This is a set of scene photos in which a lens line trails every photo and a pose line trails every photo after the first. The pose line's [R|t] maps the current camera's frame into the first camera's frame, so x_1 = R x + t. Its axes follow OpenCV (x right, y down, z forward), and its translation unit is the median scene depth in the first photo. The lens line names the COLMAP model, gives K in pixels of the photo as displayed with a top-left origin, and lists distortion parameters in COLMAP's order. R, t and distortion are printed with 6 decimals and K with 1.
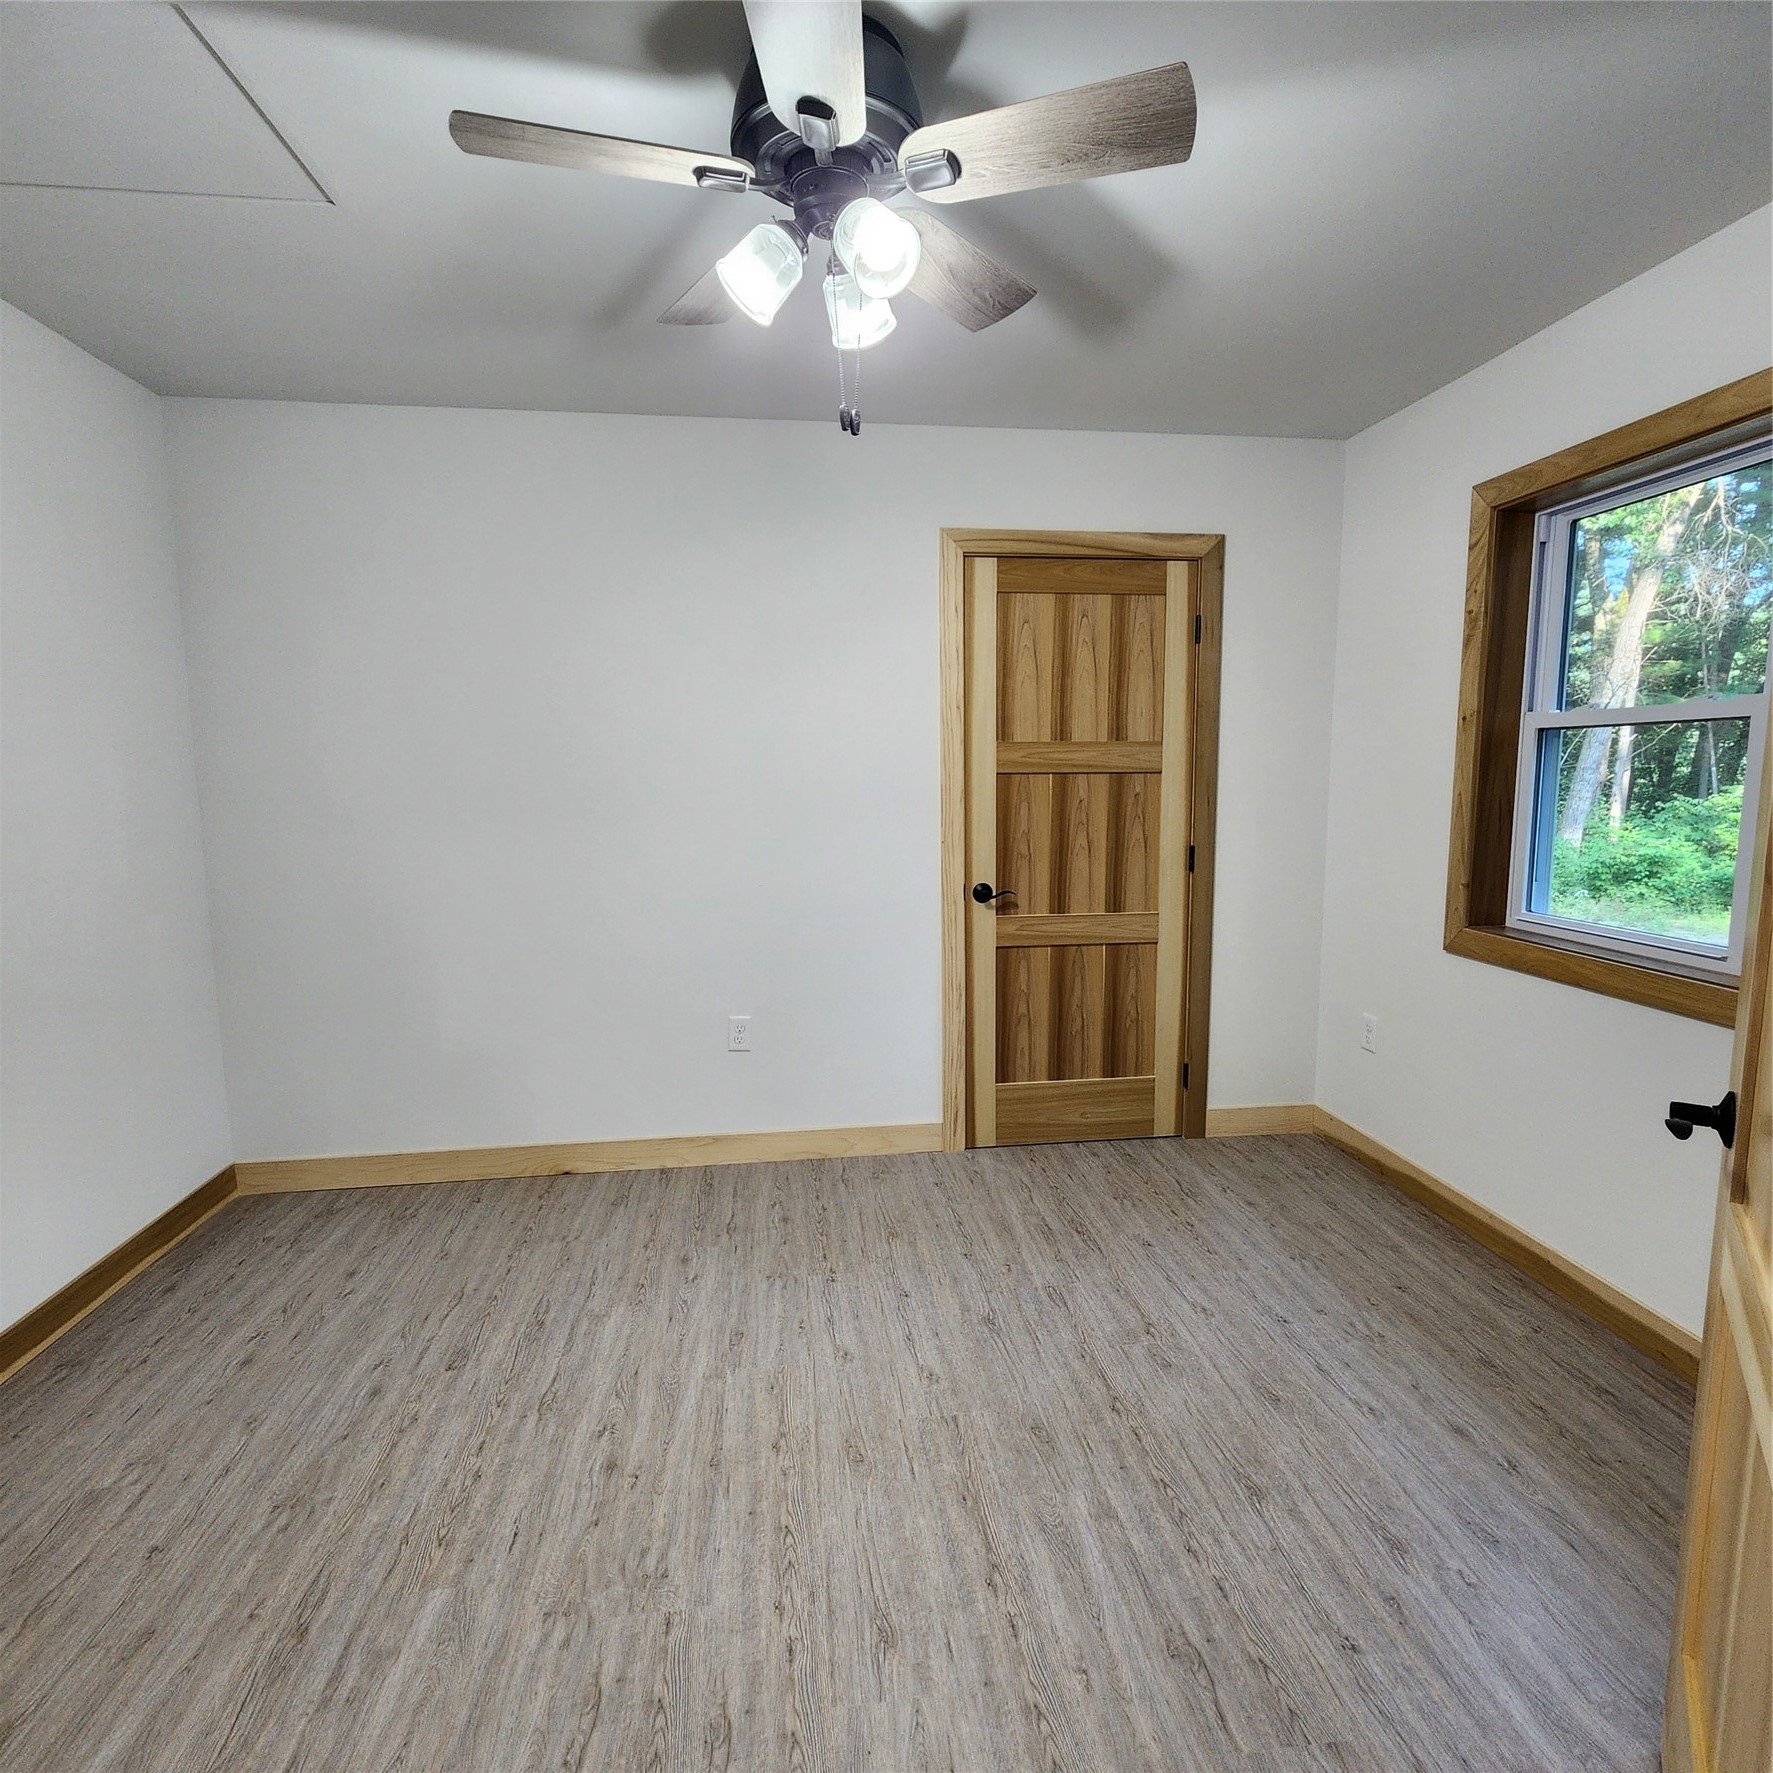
lens RADIAL K [[966.7, 0, 886.5], [0, 966.7, 886.5], [0, 0, 1]] dist [0.003326, -0.001480]
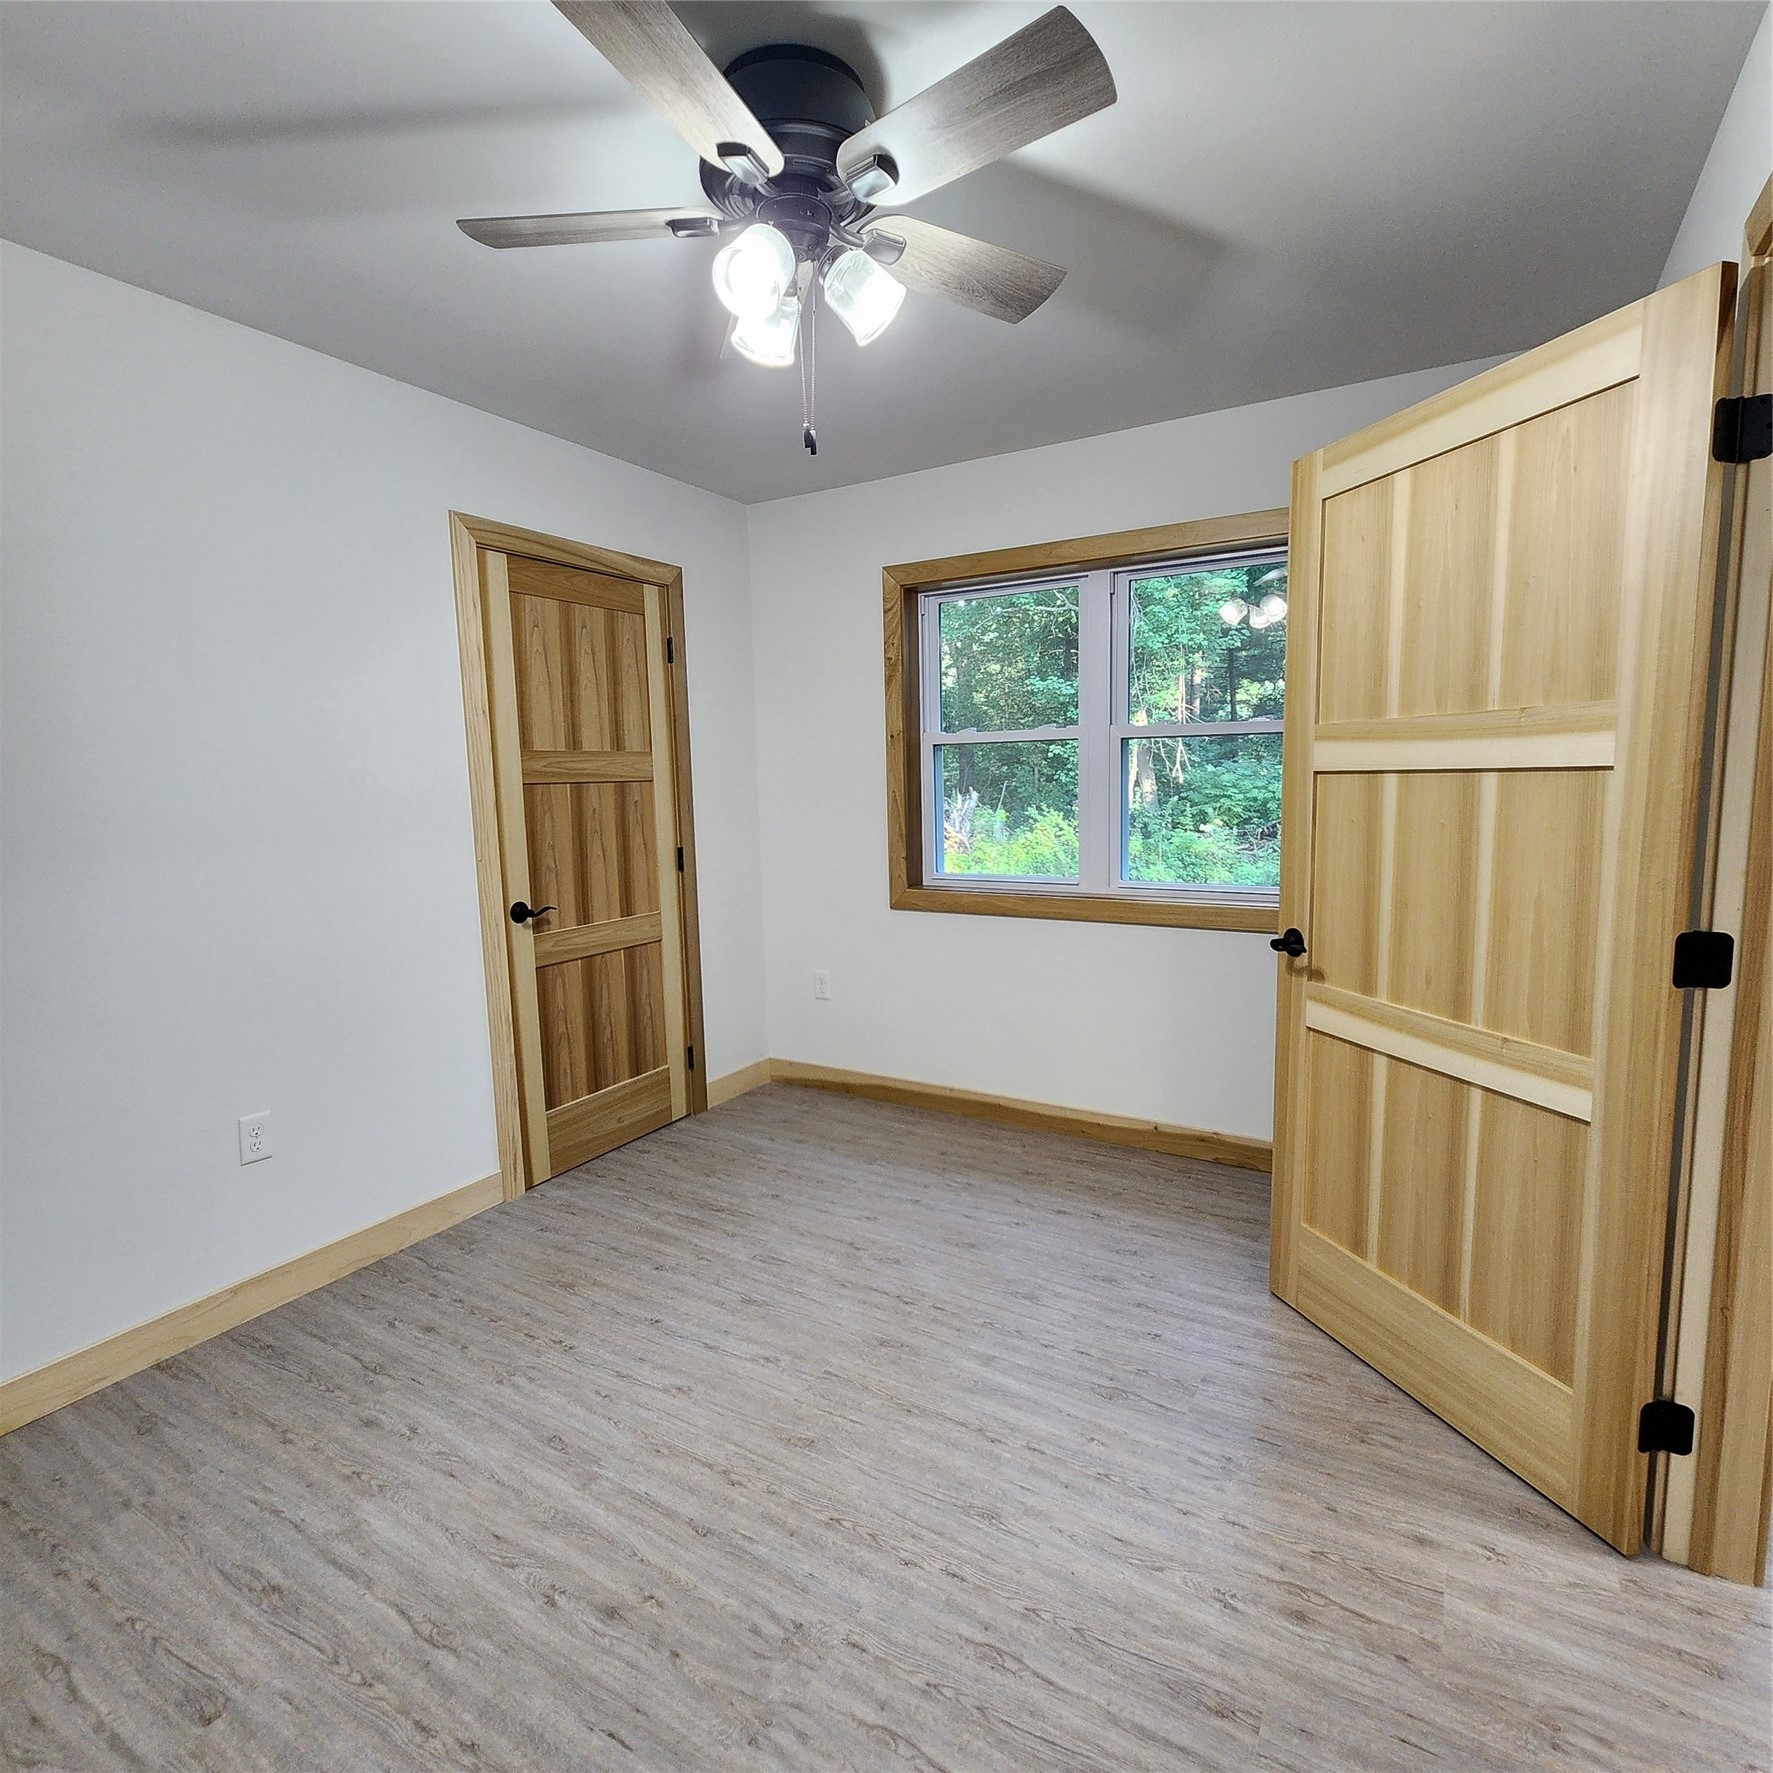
lens RADIAL K [[958.9, 0, 886.5], [0, 958.9, 886.5], [0, 0, 1]] dist [0.004714, -0.000049]
pose [[0.620964, -0.097991, 0.777690, -0.402698], [0.111398, 0.993117, 0.036187, -0.012046], [-0.775883, 0.064162, 0.627606, 0.146266]]
